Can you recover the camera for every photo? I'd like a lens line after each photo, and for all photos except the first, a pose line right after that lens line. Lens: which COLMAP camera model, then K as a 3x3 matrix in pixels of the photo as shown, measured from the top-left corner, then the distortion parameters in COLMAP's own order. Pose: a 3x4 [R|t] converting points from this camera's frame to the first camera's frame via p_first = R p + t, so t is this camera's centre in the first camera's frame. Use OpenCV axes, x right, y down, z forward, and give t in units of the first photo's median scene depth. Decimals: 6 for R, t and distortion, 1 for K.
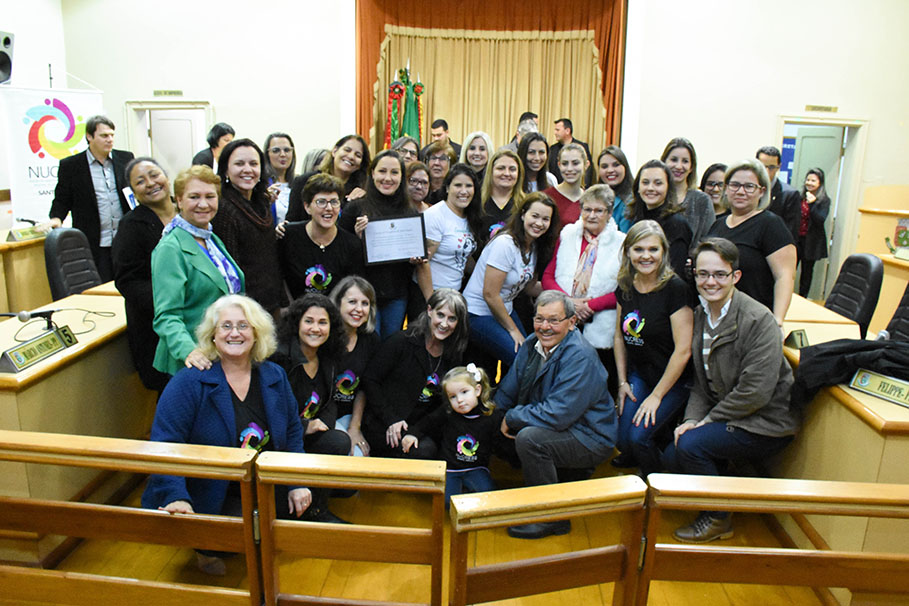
lens RADIAL K [[715.4, 0, 454.5], [0, 715.4, 303.0], [0, 0, 1]] dist [-0.106834, 0.004877]
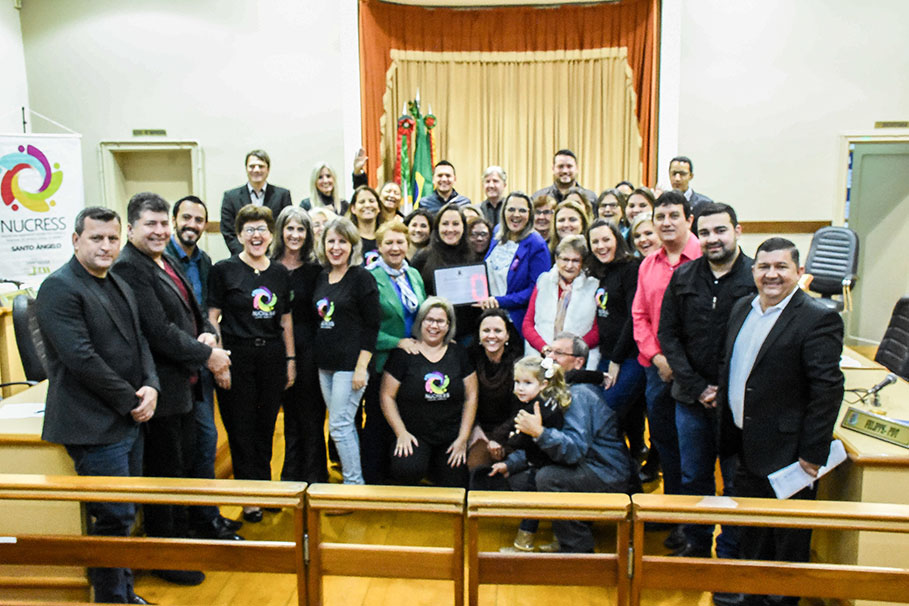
lens RADIAL K [[904.6, 0, 456.1], [0, 904.6, 322.8], [0, 0, 1]] dist [0.002020, -0.014609]
pose [[0.999327, -0.025956, -0.025918, 0.004963], [0.024800, 0.998724, -0.043996, 0.002580], [0.027026, 0.043323, 0.998695, -0.132420]]
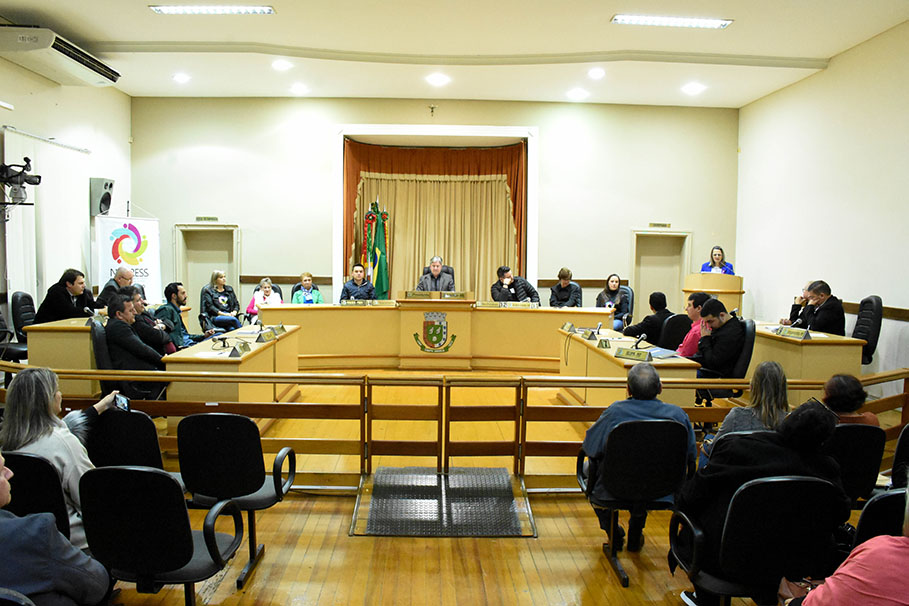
lens RADIAL K [[737.7, 0, 454.5], [0, 737.7, 303.0], [0, 0, 1]] dist [-0.106033, 0.003782]
pose [[0.995614, -0.015970, 0.092187, -0.051197], [0.029961, 0.987859, -0.152439, 0.099512], [-0.088634, 0.154532, 0.984004, -0.441726]]
